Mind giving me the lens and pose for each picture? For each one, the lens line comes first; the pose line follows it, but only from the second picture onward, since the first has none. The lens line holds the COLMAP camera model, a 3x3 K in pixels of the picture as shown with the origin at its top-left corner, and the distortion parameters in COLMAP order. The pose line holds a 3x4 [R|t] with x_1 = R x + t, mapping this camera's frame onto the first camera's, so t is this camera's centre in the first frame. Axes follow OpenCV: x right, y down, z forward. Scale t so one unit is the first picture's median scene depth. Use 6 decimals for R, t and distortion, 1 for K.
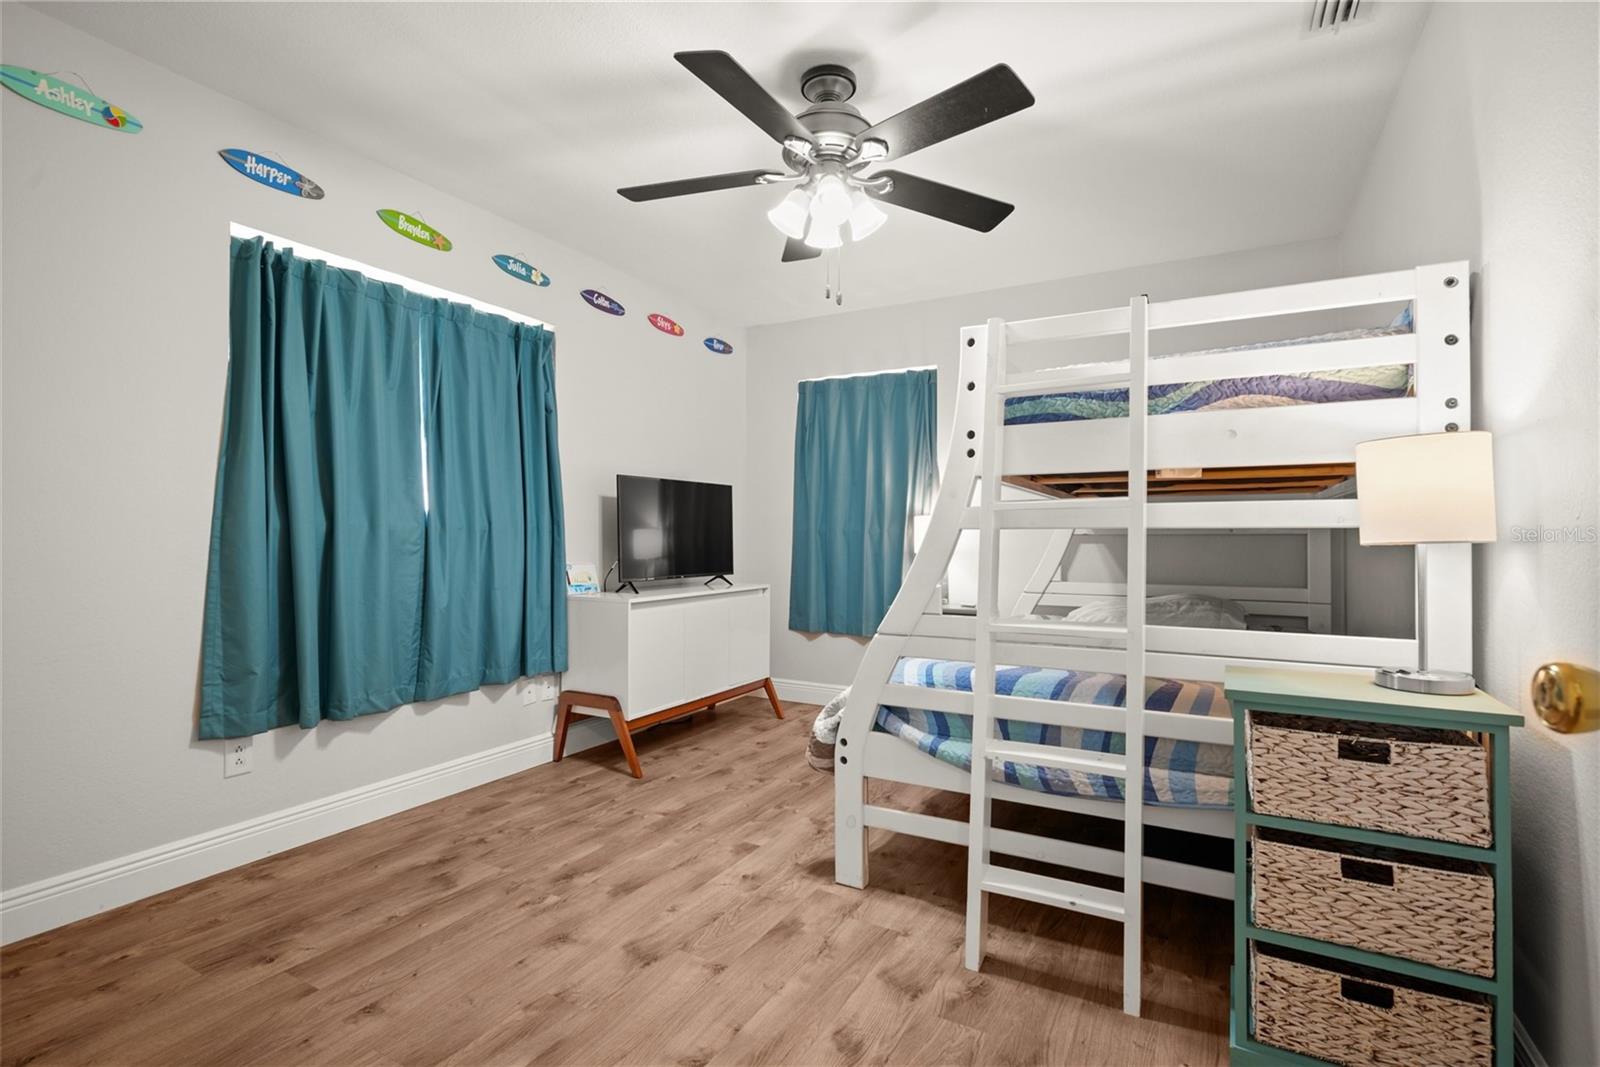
lens RADIAL K [[733.5, 0, 801.6], [0, 733.5, 540.1], [0, 0, 1]] dist [0.002582, 0.000189]
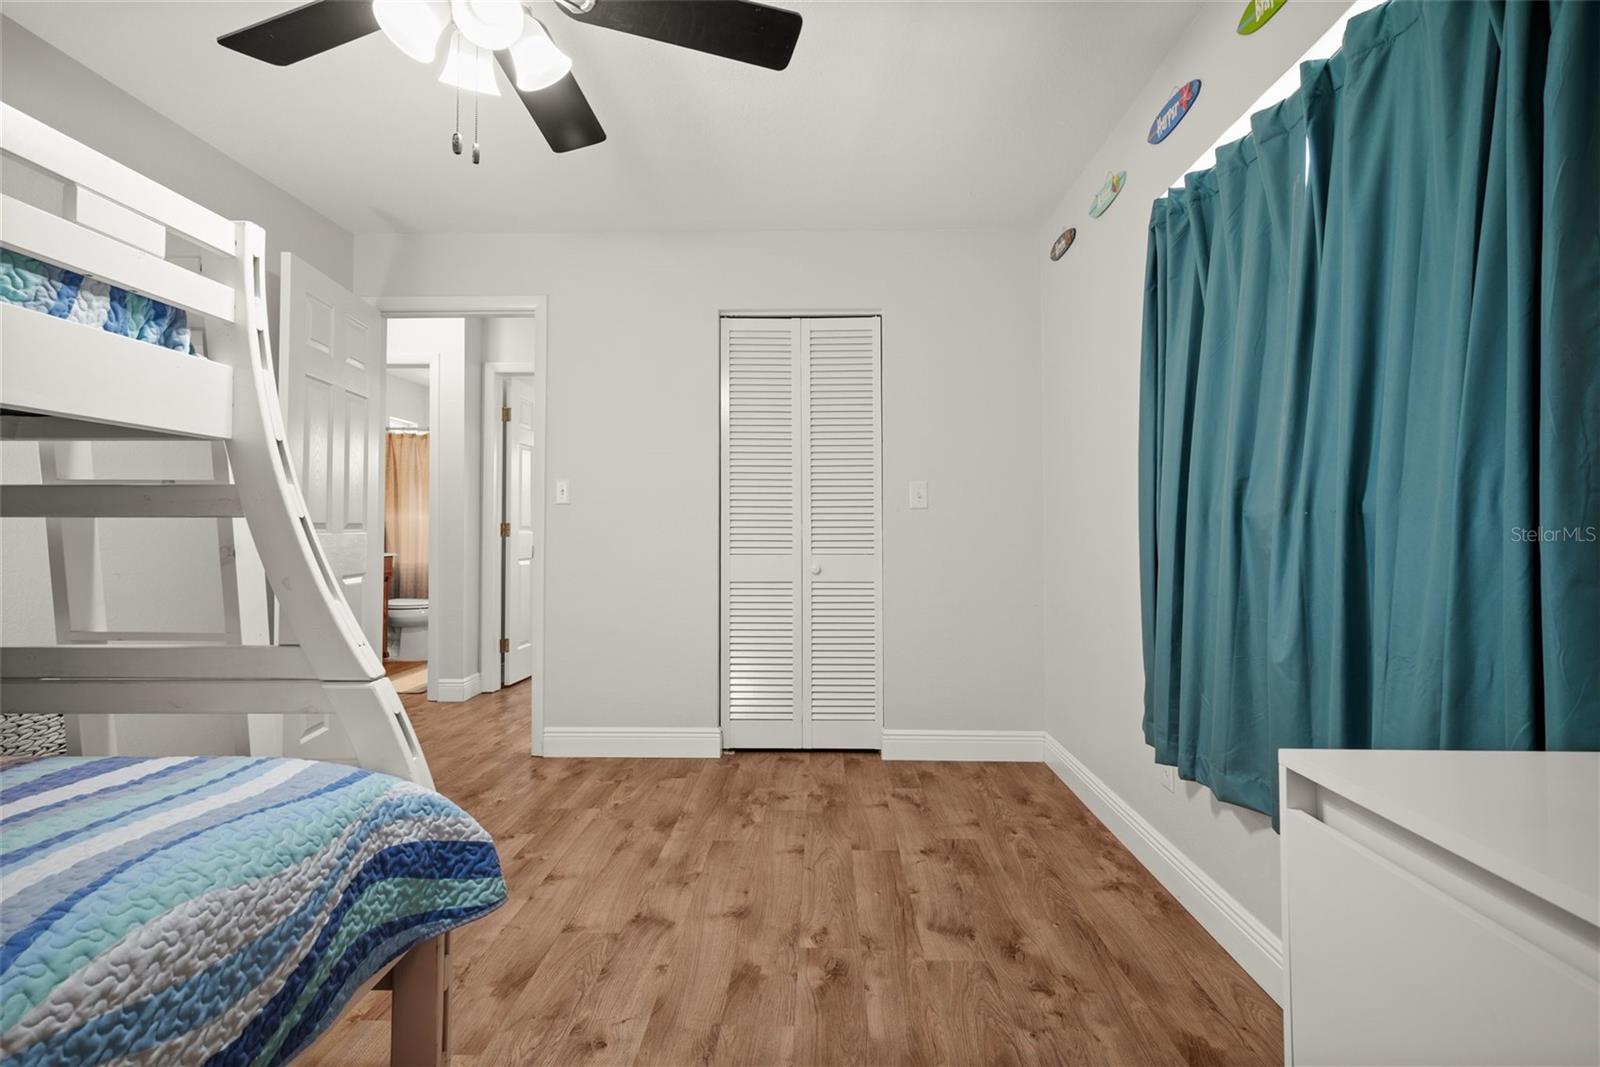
lens RADIAL K [[733.5, 0, 797.6], [0, 733.5, 532.6], [0, 0, 1]] dist [0.002582, 0.000189]
pose [[-0.881769, 0.001889, -0.471678, 0.085161], [-0.000280, 0.999990, 0.004528, -0.005595], [0.471682, 0.004125, -0.881759, 1.807994]]
